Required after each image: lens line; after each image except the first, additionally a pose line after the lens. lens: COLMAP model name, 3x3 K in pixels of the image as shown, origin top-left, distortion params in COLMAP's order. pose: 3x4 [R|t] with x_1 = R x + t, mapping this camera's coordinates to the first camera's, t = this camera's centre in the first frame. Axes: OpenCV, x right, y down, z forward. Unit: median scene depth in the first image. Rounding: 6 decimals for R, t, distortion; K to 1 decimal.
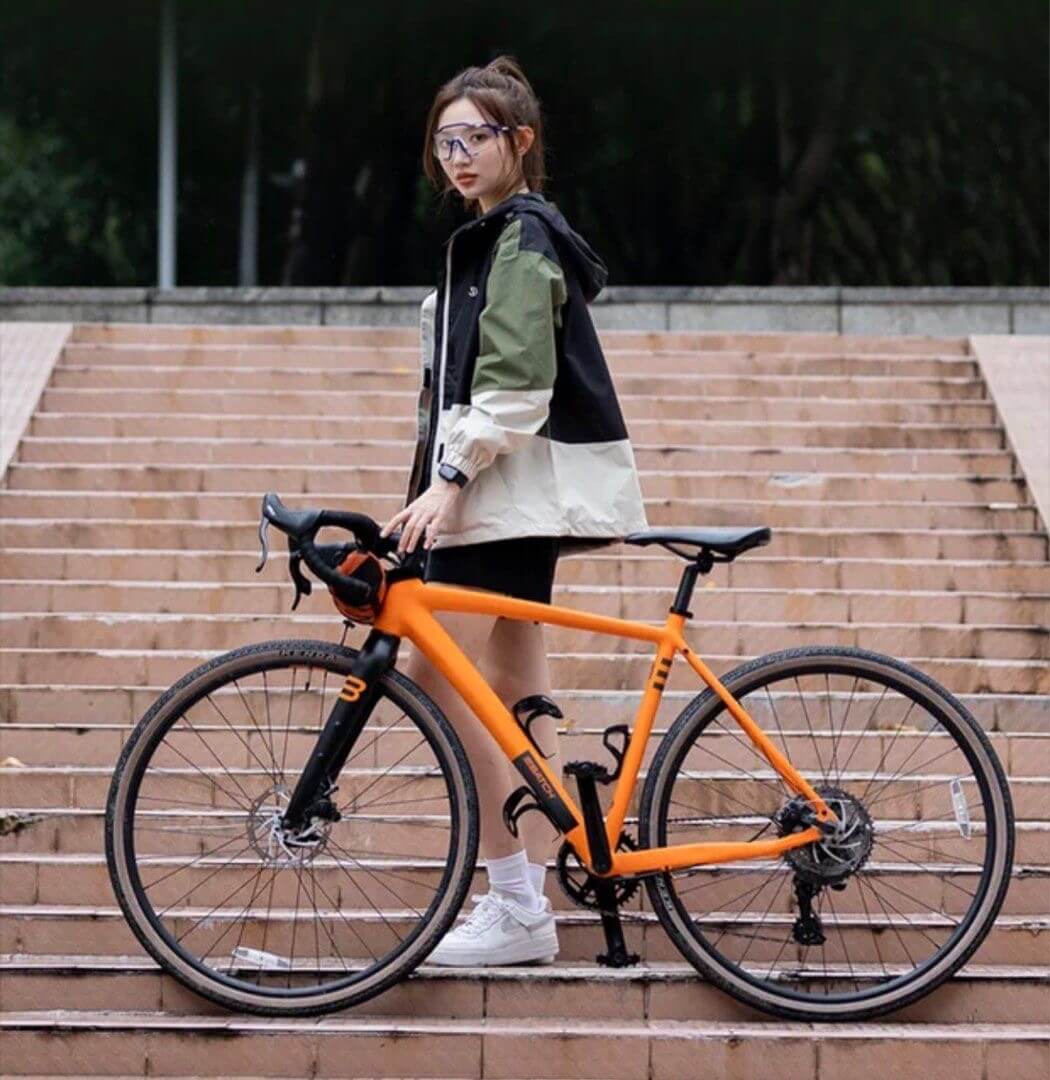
lens RADIAL K [[2520.0, 0, 525.0], [0, 2520.0, 540.0], [0, 0, 1]] dist [0.025955, 0.305898]
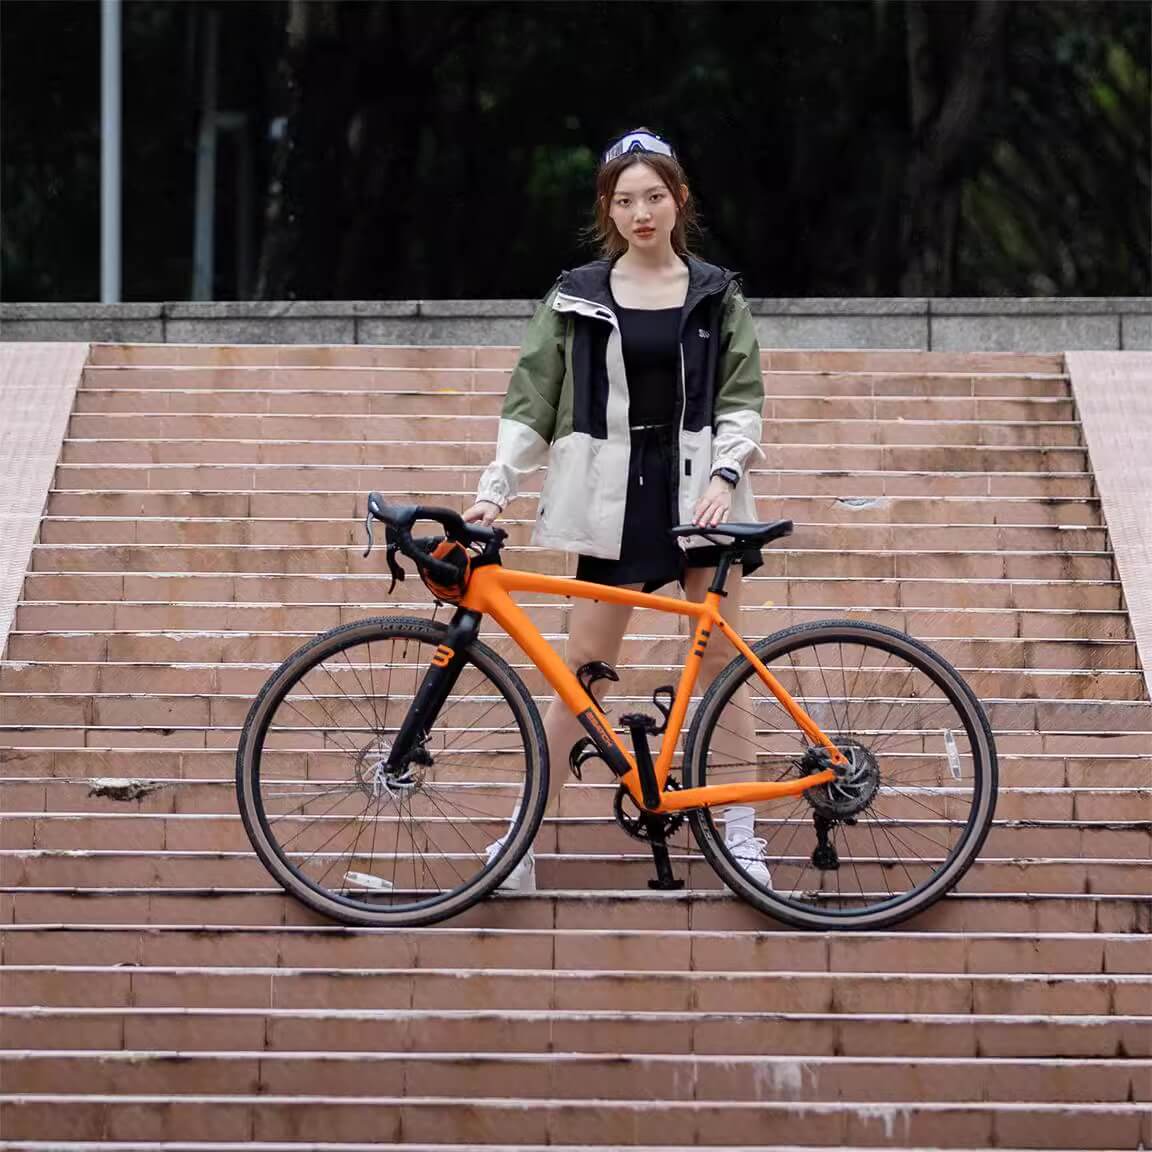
lens RADIAL K [[3633.7, 0, 576.0], [0, 3633.7, 576.0], [0, 0, 1]] dist [0.014906, -0.411781]
pose [[0.999989, -0.004763, 0.000205, -0.005313], [0.004766, 0.999848, -0.016765, 0.049835], [-0.000125, 0.016766, 0.999859, -0.718802]]
